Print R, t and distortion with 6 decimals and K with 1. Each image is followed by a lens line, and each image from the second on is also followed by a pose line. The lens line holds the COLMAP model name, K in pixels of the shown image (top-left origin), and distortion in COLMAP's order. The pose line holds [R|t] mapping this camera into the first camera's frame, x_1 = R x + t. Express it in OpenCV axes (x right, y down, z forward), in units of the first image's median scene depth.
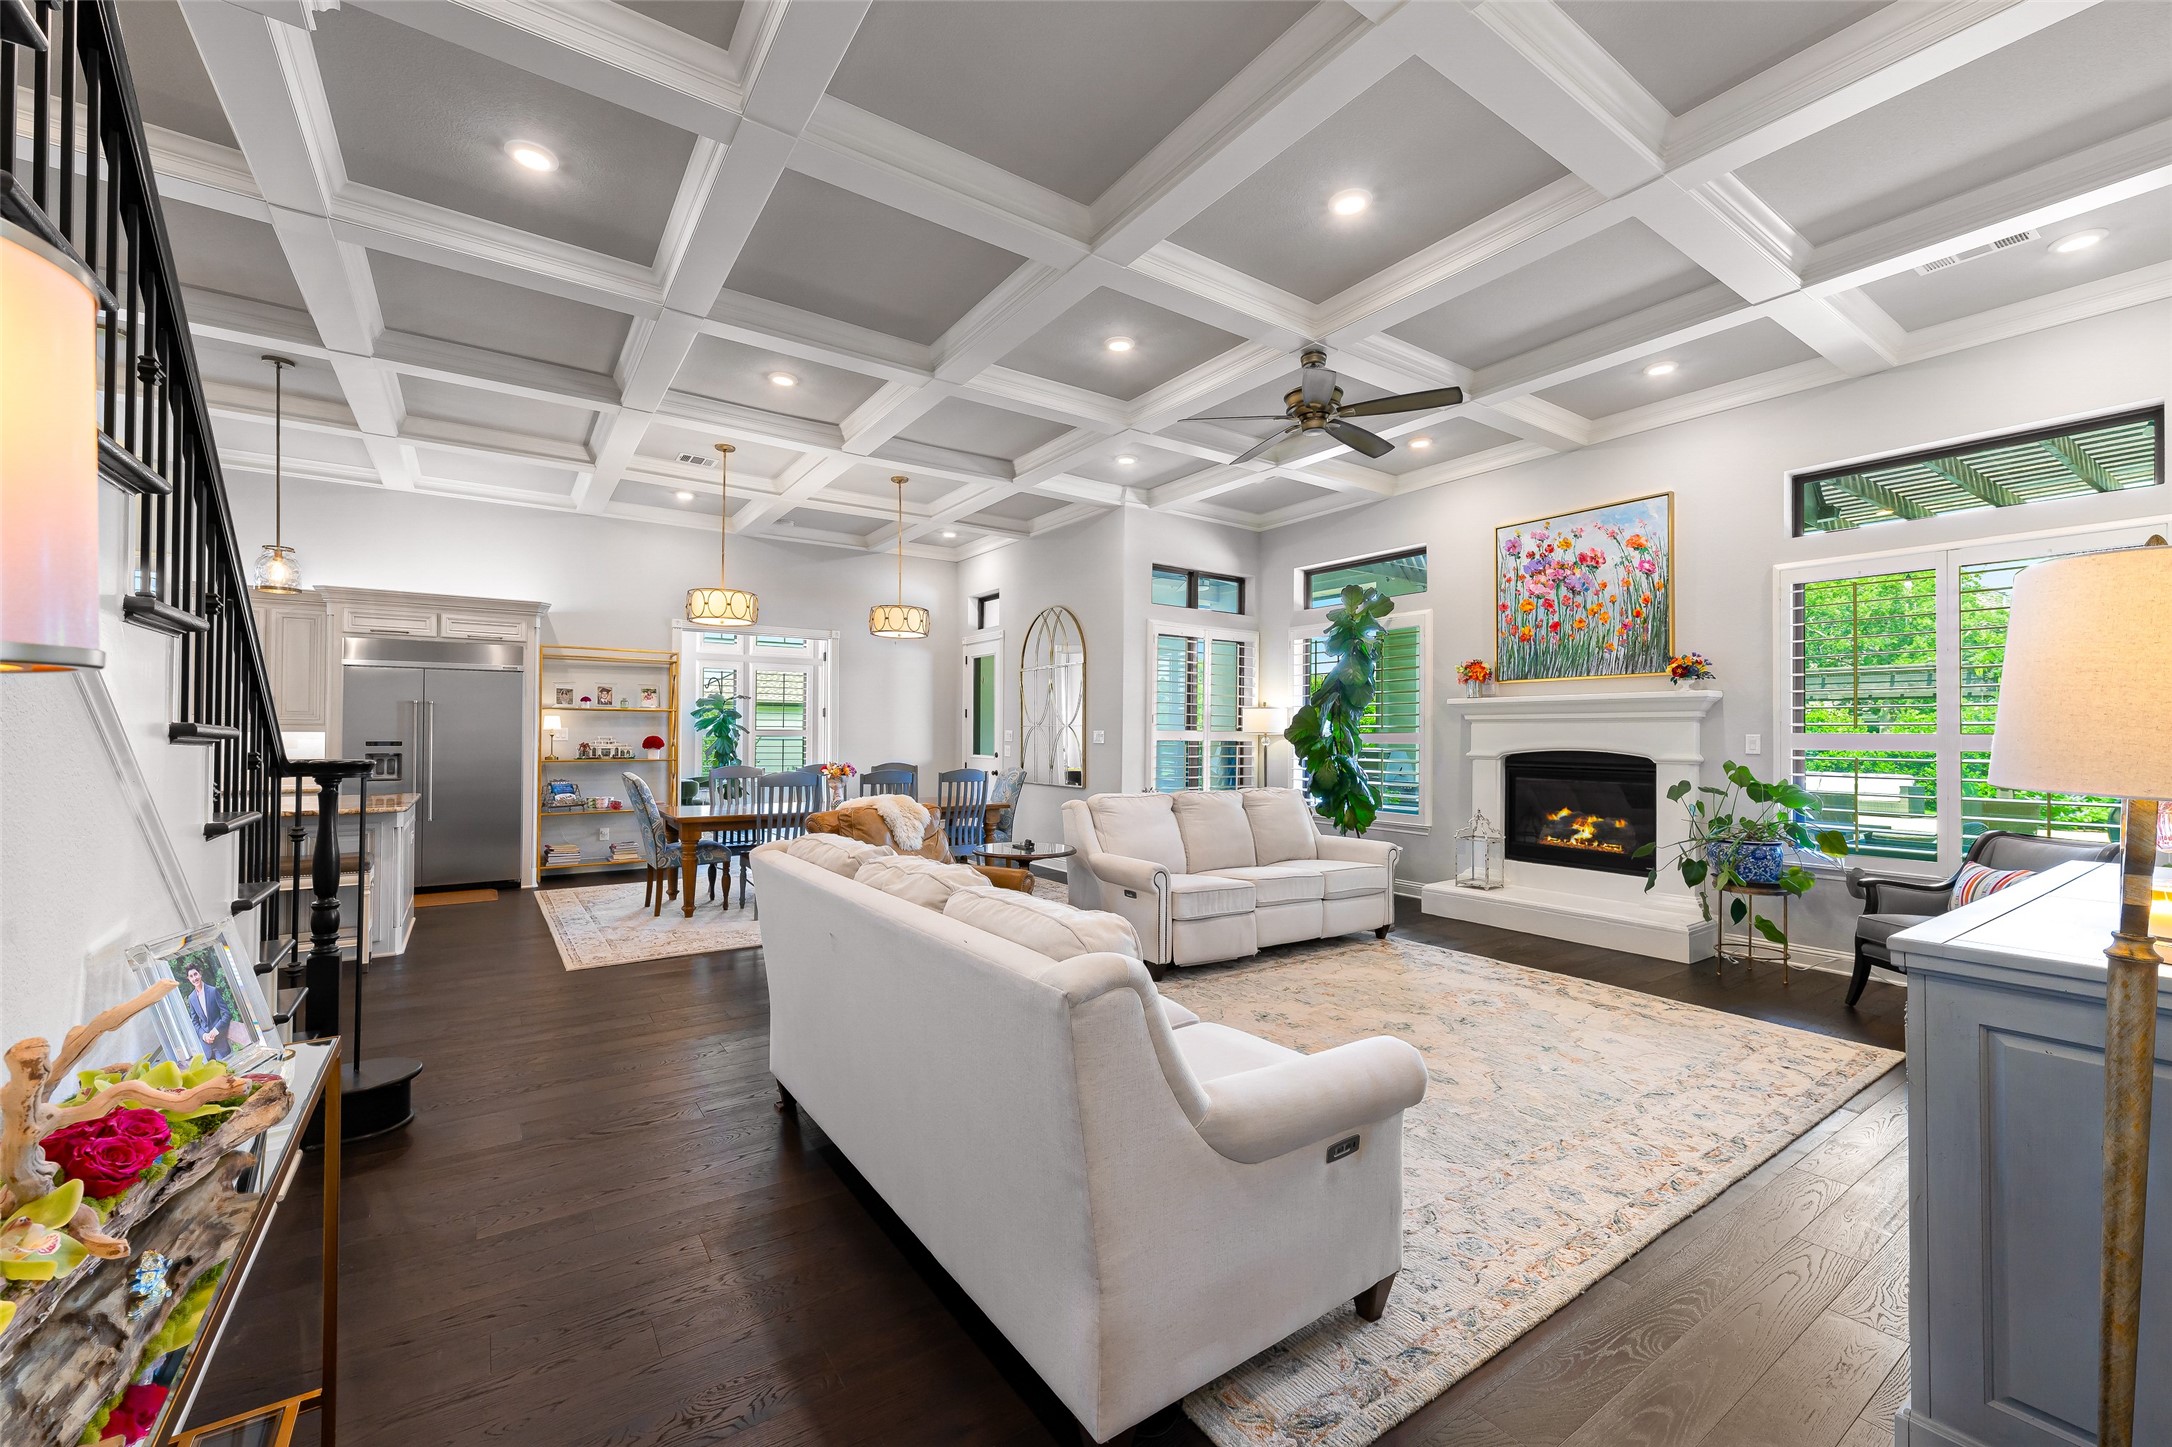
lens RADIAL K [[869.7, 0, 1085.5], [0, 869.7, 729.0], [0, 0, 1]] dist [0.002624, 0.000027]
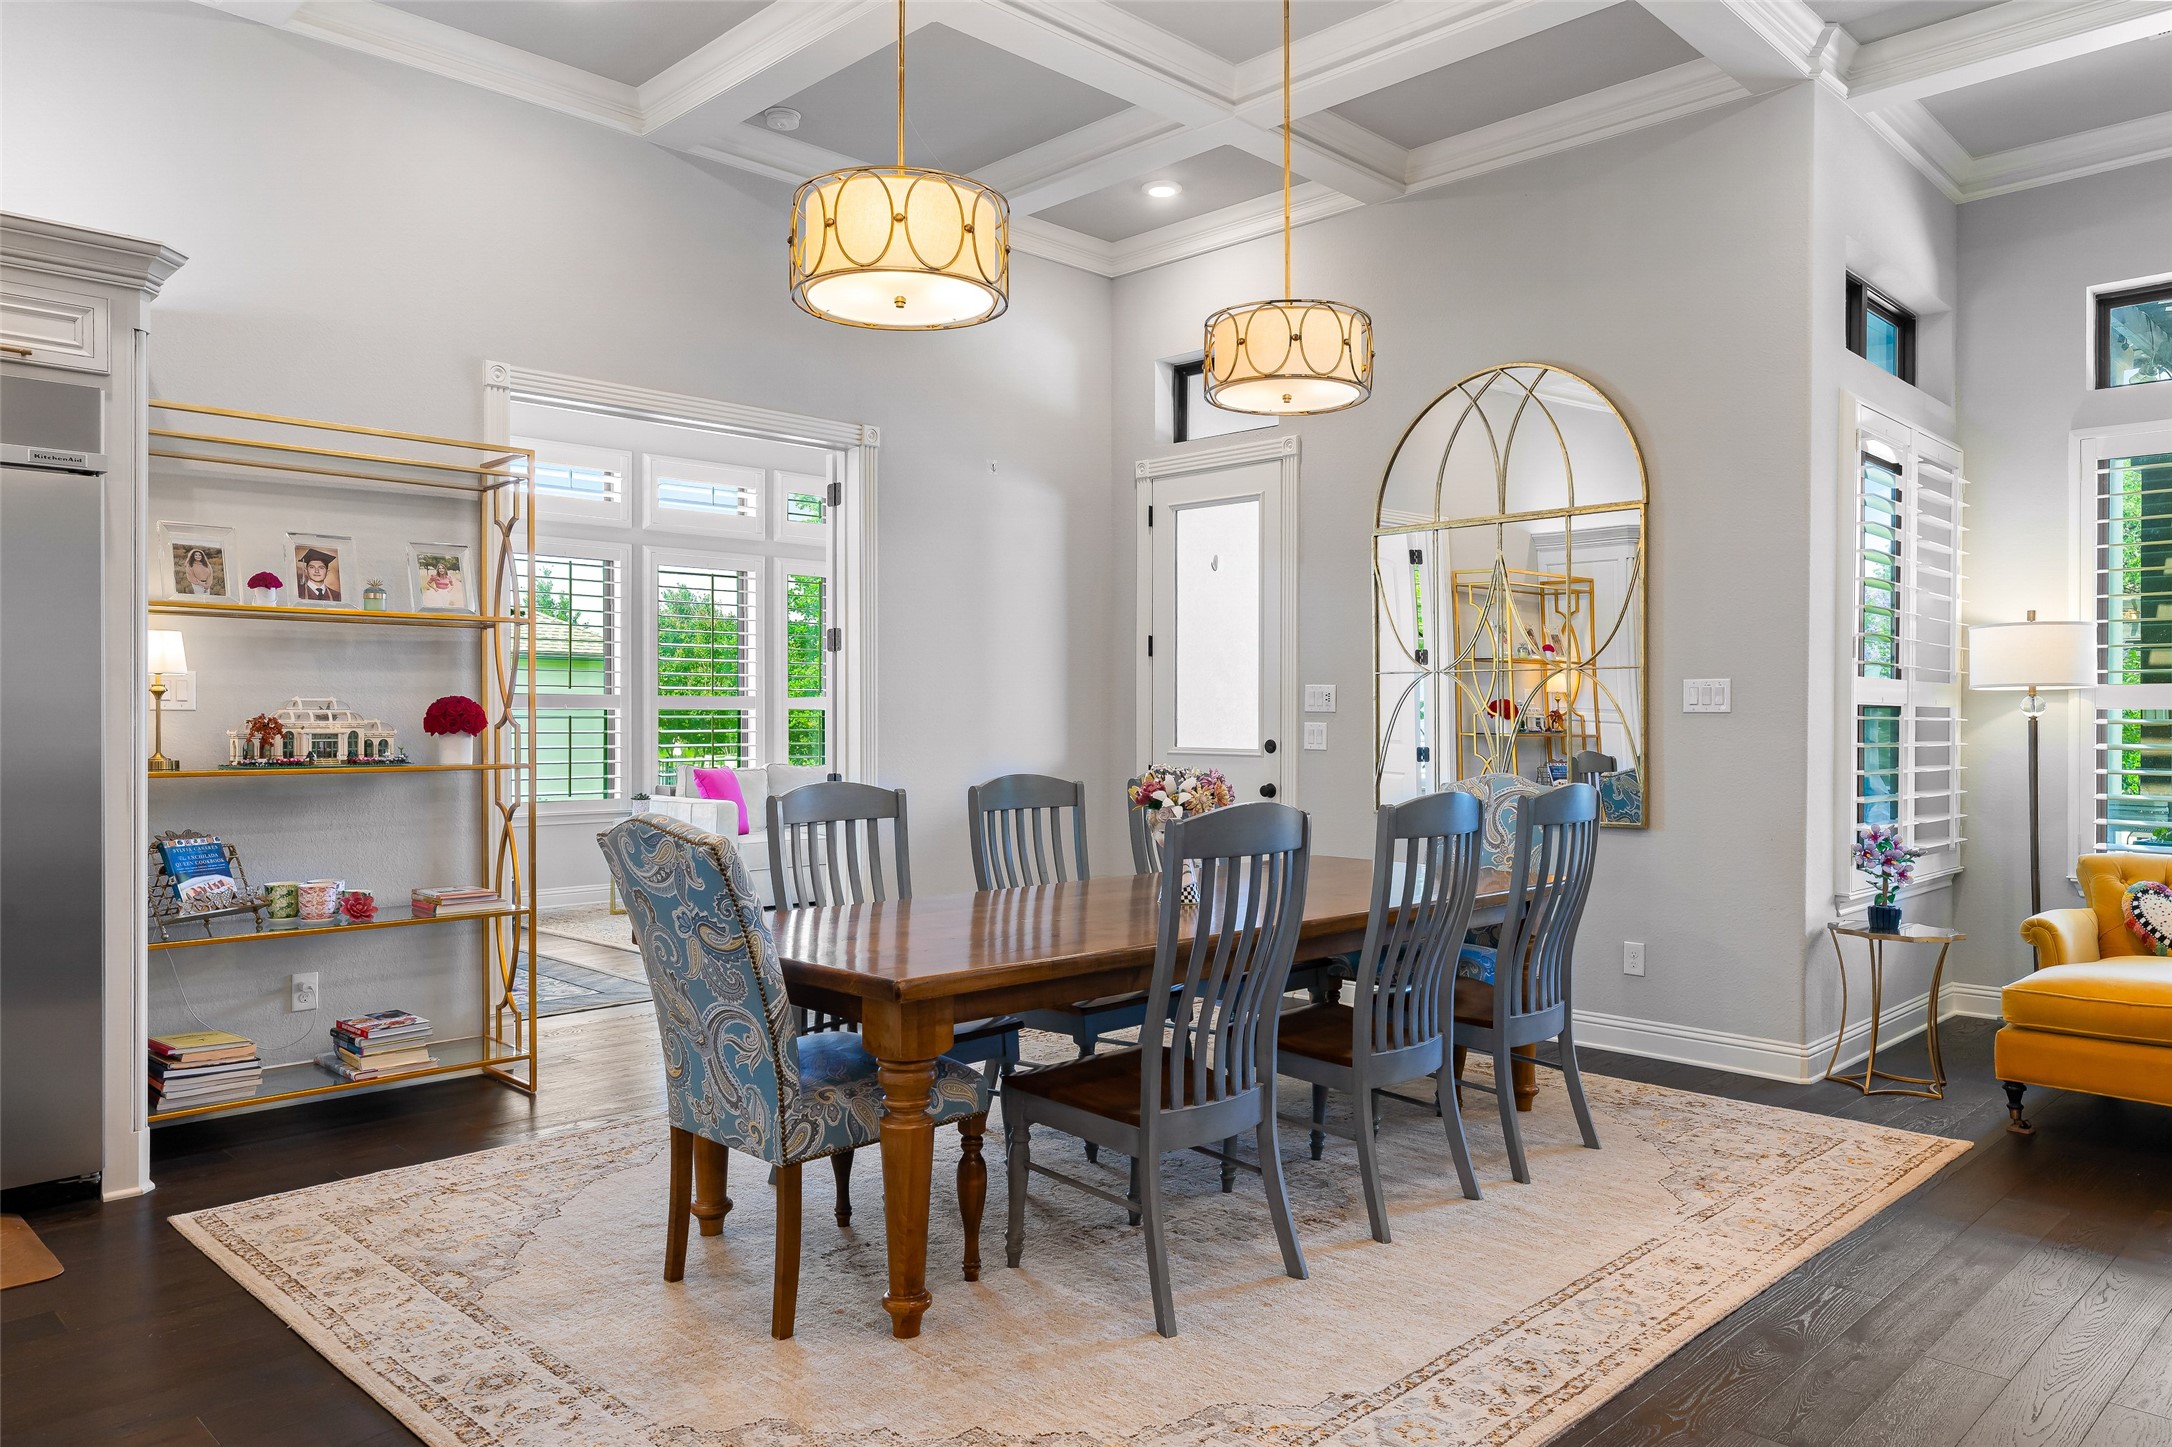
lens RADIAL K [[1470.2, 0, 1066.8], [0, 1470.2, 735.7], [0, 0, 1]] dist [-0.003222, 0.001849]
pose [[0.984481, -0.008181, 0.175302, -0.487738], [0.005448, 0.999856, 0.016069, 0.020639], [-0.175408, -0.014865, 0.984384, 0.531137]]
